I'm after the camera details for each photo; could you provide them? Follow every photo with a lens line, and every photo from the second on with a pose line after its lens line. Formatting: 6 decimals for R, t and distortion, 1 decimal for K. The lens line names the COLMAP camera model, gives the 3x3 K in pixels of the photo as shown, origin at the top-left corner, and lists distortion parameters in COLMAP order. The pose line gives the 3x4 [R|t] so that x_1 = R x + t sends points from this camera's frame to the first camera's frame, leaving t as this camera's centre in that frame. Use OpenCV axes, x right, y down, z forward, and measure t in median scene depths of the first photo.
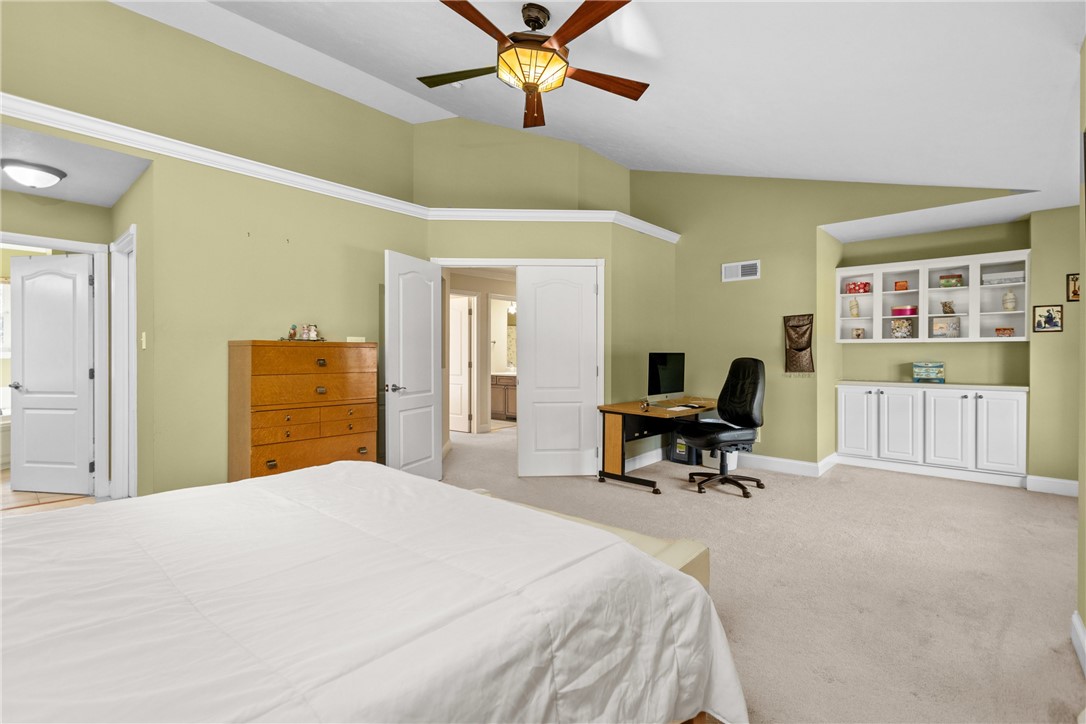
lens RADIAL K [[493.4, 0, 543.1], [0, 493.4, 356.8], [0, 0, 1]] dist [-0.002533, 0.000141]
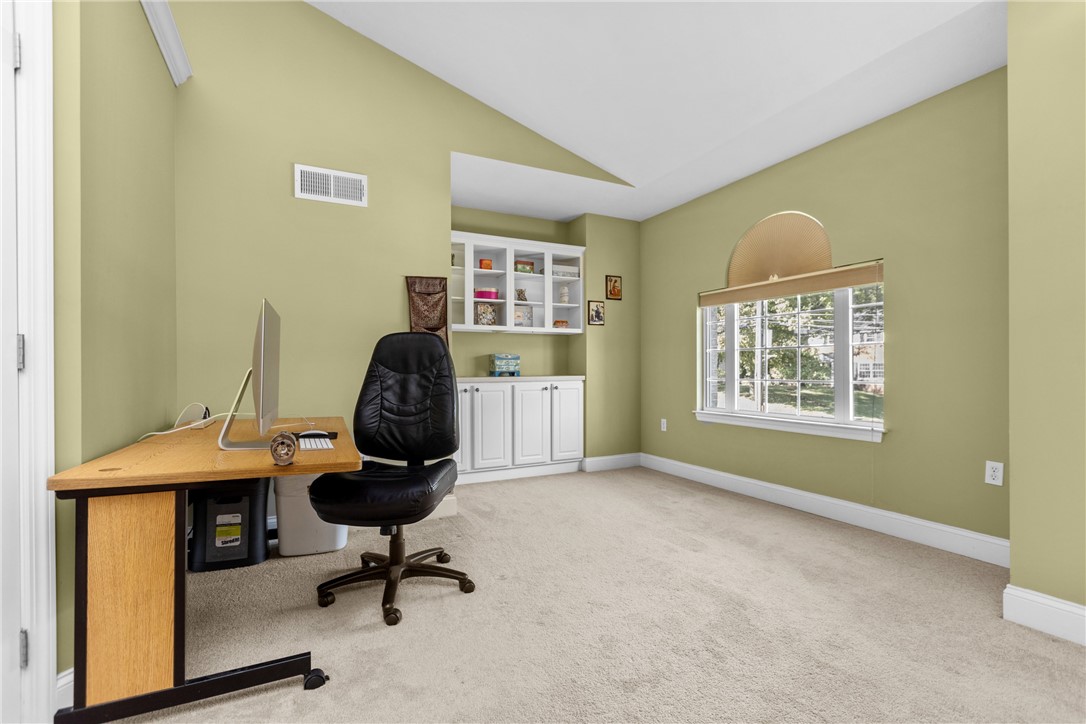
lens RADIAL K [[493.4, 0, 544.0], [0, 493.4, 369.2], [0, 0, 1]] dist [-0.002533, 0.000141]
pose [[0.357236, -0.005910, 0.933996, -0.044190], [0.009041, 0.999955, 0.002870, 0.039378], [-0.933970, 0.007419, 0.357273, 0.637717]]
